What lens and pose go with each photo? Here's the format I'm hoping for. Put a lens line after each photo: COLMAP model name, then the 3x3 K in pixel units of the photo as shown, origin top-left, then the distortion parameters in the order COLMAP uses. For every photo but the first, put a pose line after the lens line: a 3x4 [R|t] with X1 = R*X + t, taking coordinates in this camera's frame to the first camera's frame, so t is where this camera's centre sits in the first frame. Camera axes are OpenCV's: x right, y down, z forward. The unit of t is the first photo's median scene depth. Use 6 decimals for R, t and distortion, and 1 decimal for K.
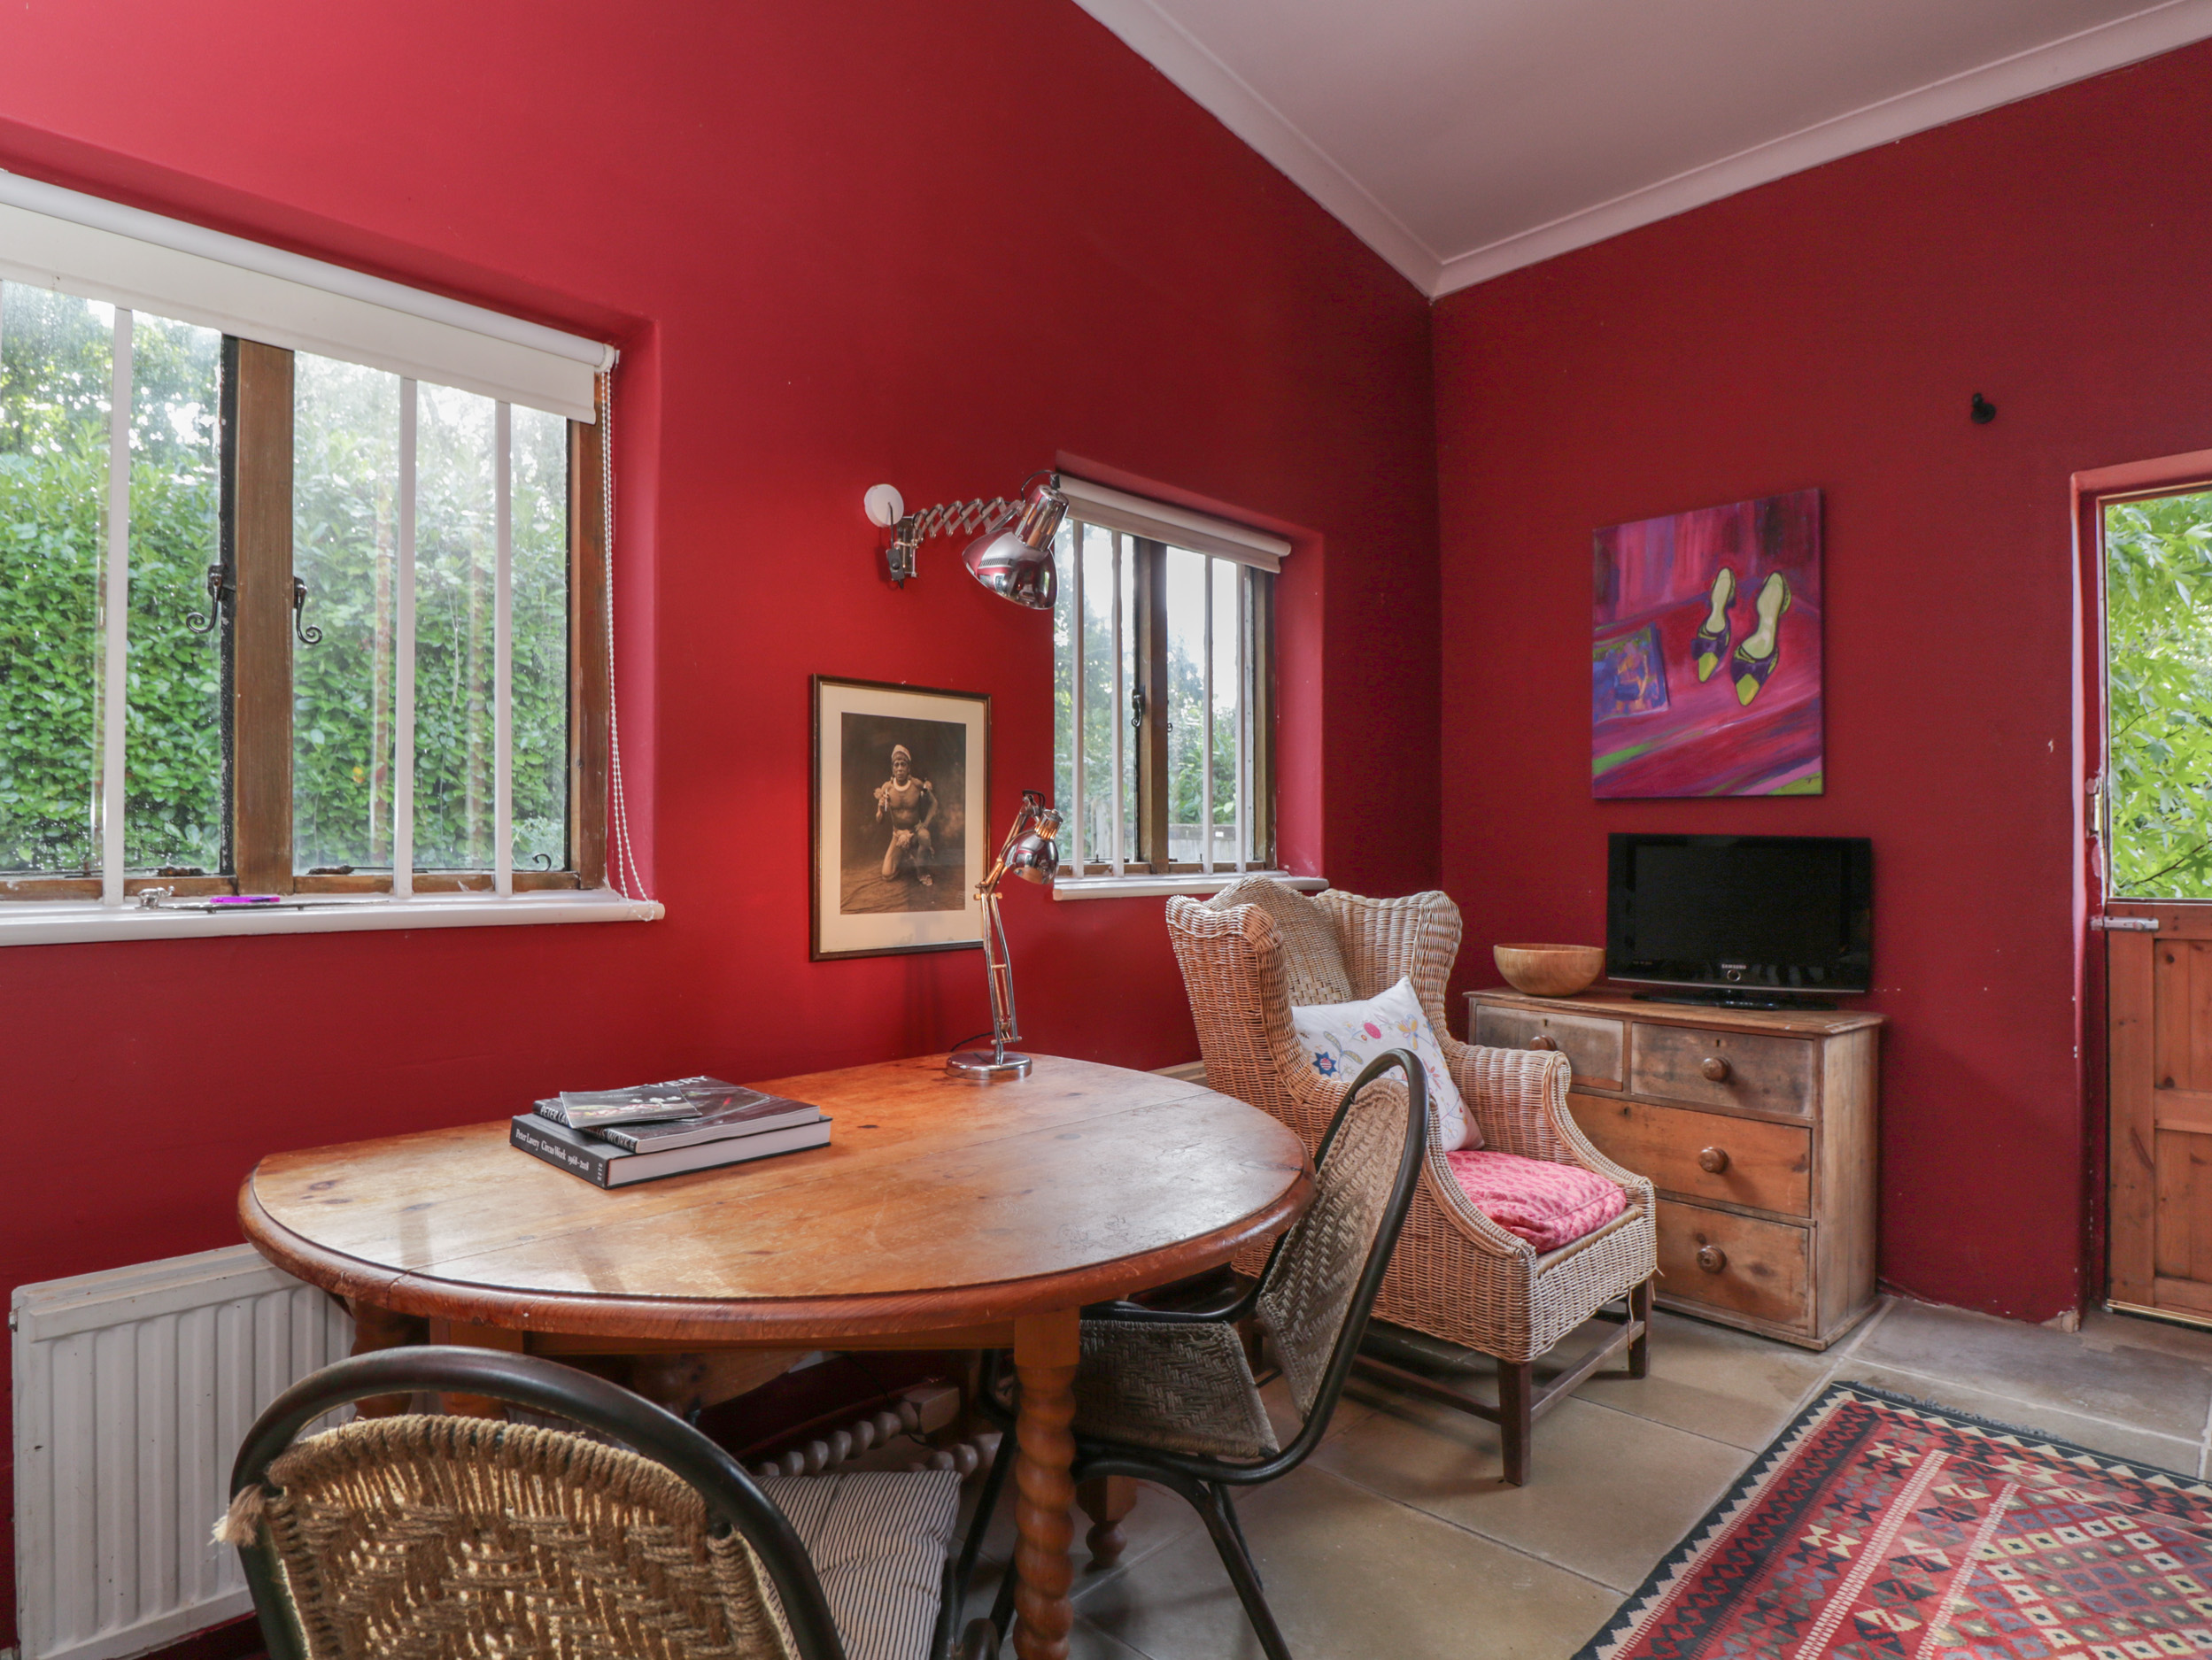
lens RADIAL K [[1245.8, 0, 1072.0], [0, 1245.8, 832.6], [0, 0, 1]] dist [-0.000342, -0.011484]
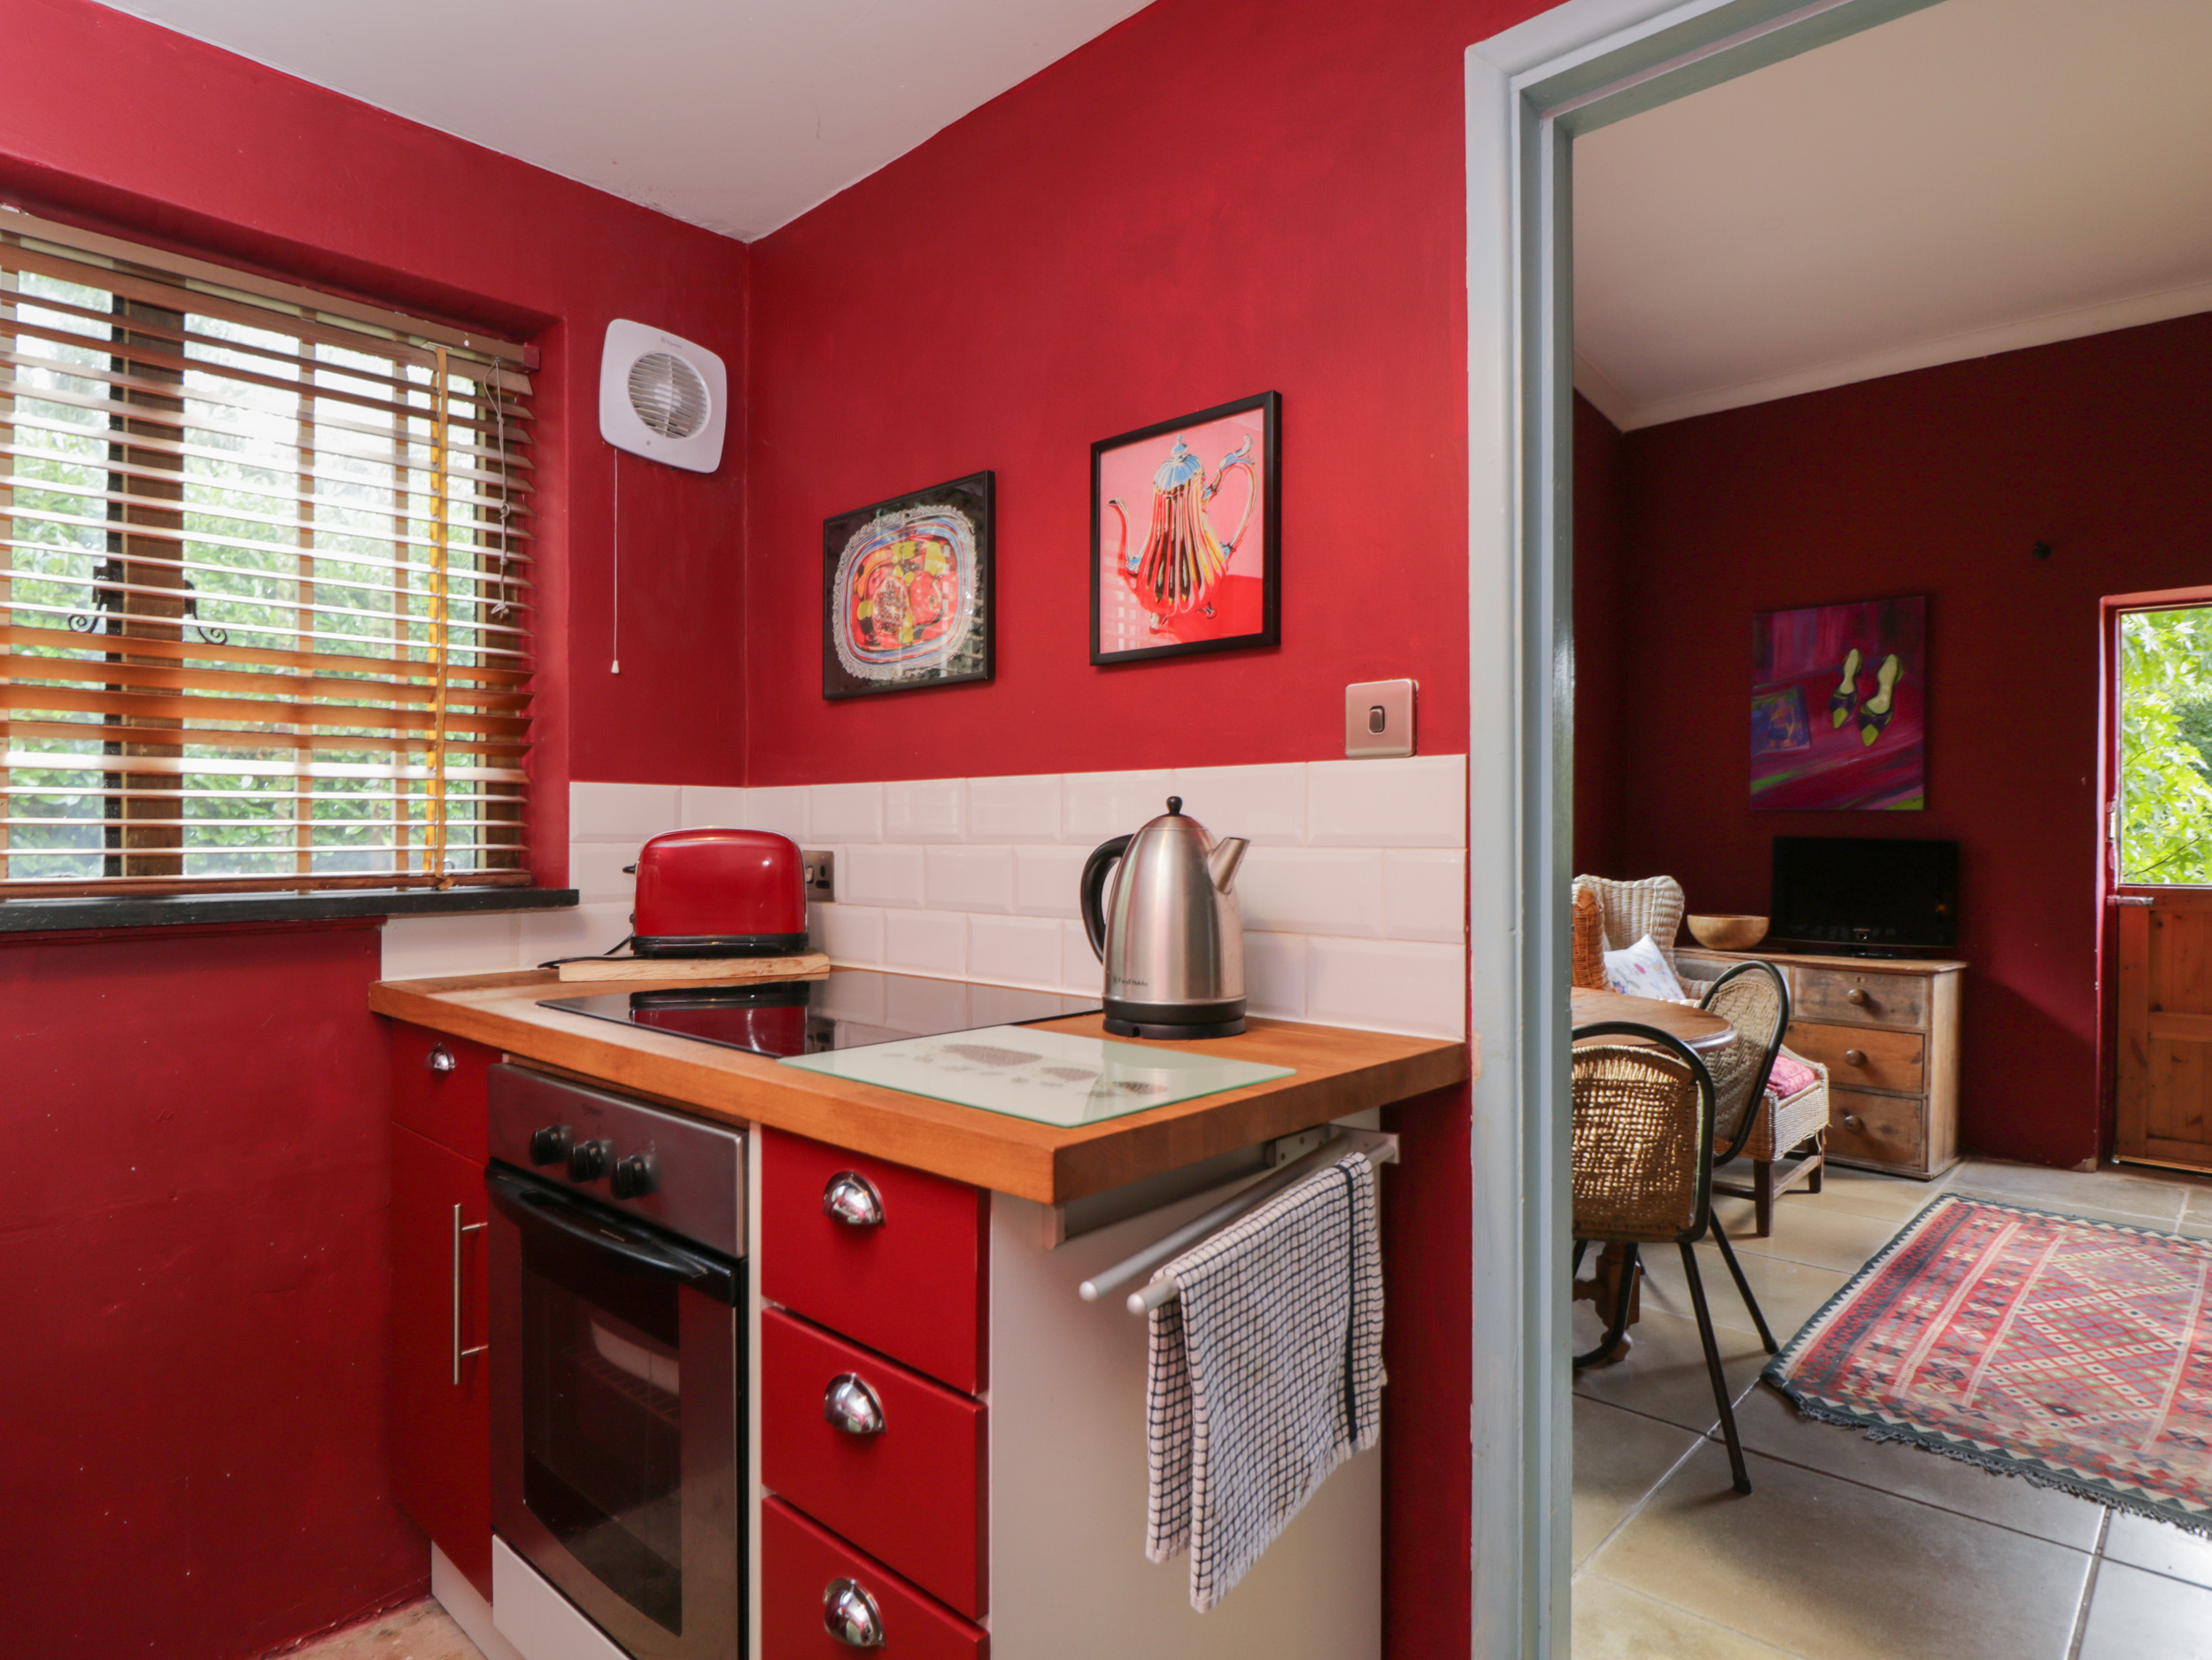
lens RADIAL K [[1245.8, 0, 1097.0], [0, 1245.8, 834.8], [0, 0, 1]] dist [-0.000342, -0.011484]
pose [[0.999859, 0.005186, 0.015944, -0.413386], [-0.005424, 0.999874, 0.014944, -0.020789], [-0.015865, -0.015029, 0.999761, -0.464766]]
